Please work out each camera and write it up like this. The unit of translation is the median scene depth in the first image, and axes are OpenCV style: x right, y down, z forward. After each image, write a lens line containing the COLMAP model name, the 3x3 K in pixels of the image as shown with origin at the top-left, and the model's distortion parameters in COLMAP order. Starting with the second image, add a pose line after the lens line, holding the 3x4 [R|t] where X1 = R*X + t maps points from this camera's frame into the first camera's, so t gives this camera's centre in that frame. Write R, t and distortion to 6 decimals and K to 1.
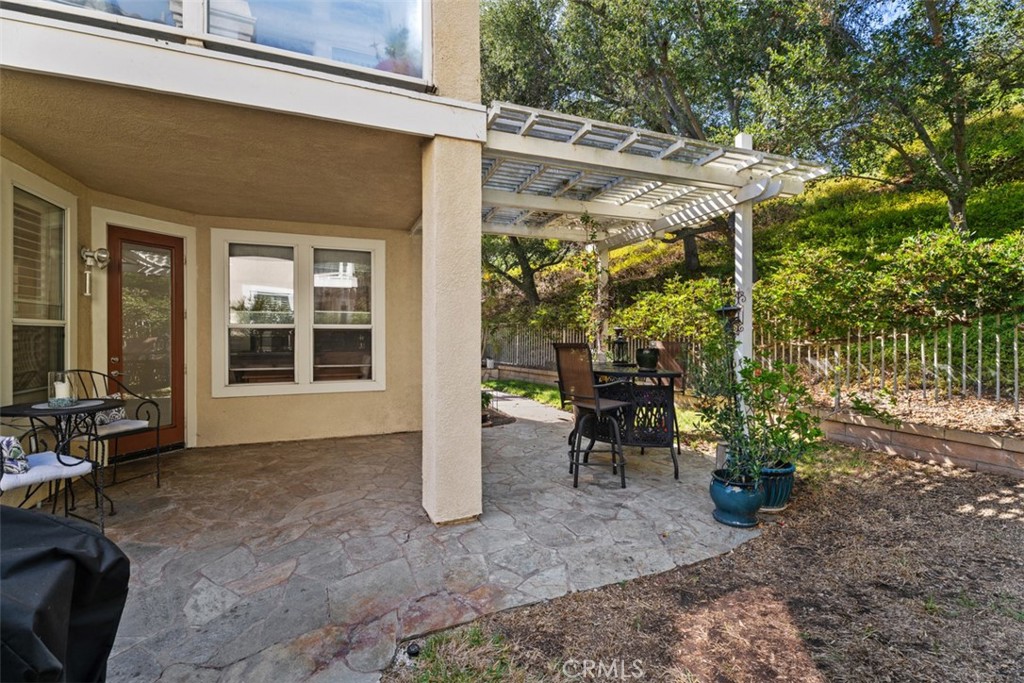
lens RADIAL K [[465.1, 0, 513.4], [0, 465.1, 337.6], [0, 0, 1]] dist [-0.000599, 0.000081]
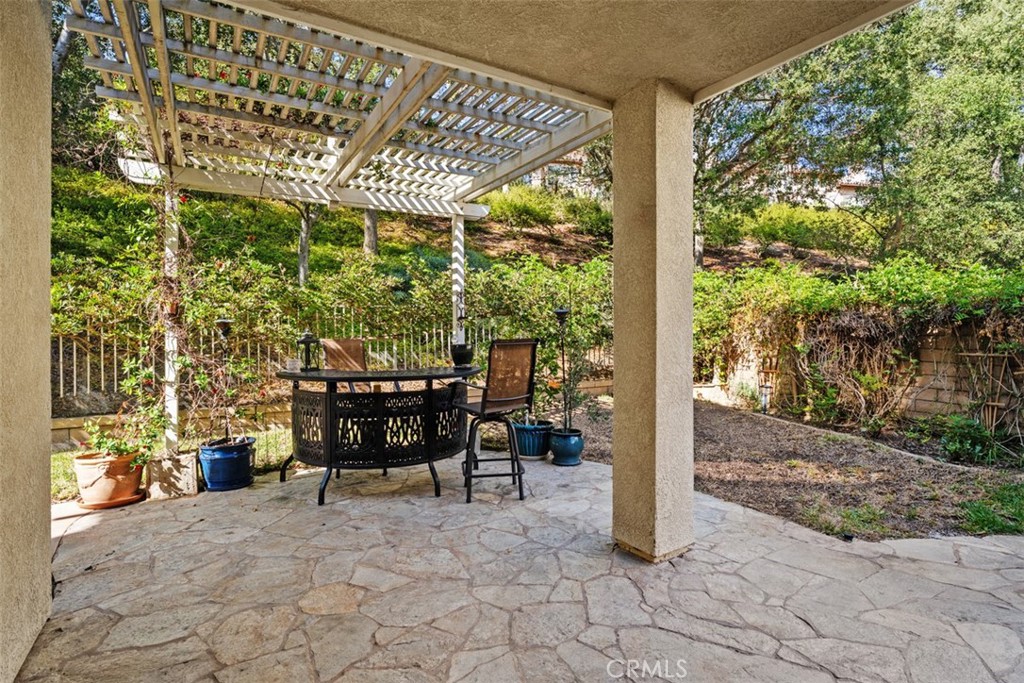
lens RADIAL K [[512.0, 0, 513.2], [0, 512.0, 337.0], [0, 0, 1]] dist [0.002861, -0.000093]
pose [[-0.180357, -0.010705, 0.983543, -0.942096], [0.010043, 0.999869, 0.012724, -0.005808], [-0.983550, 0.012173, -0.180226, 1.346573]]
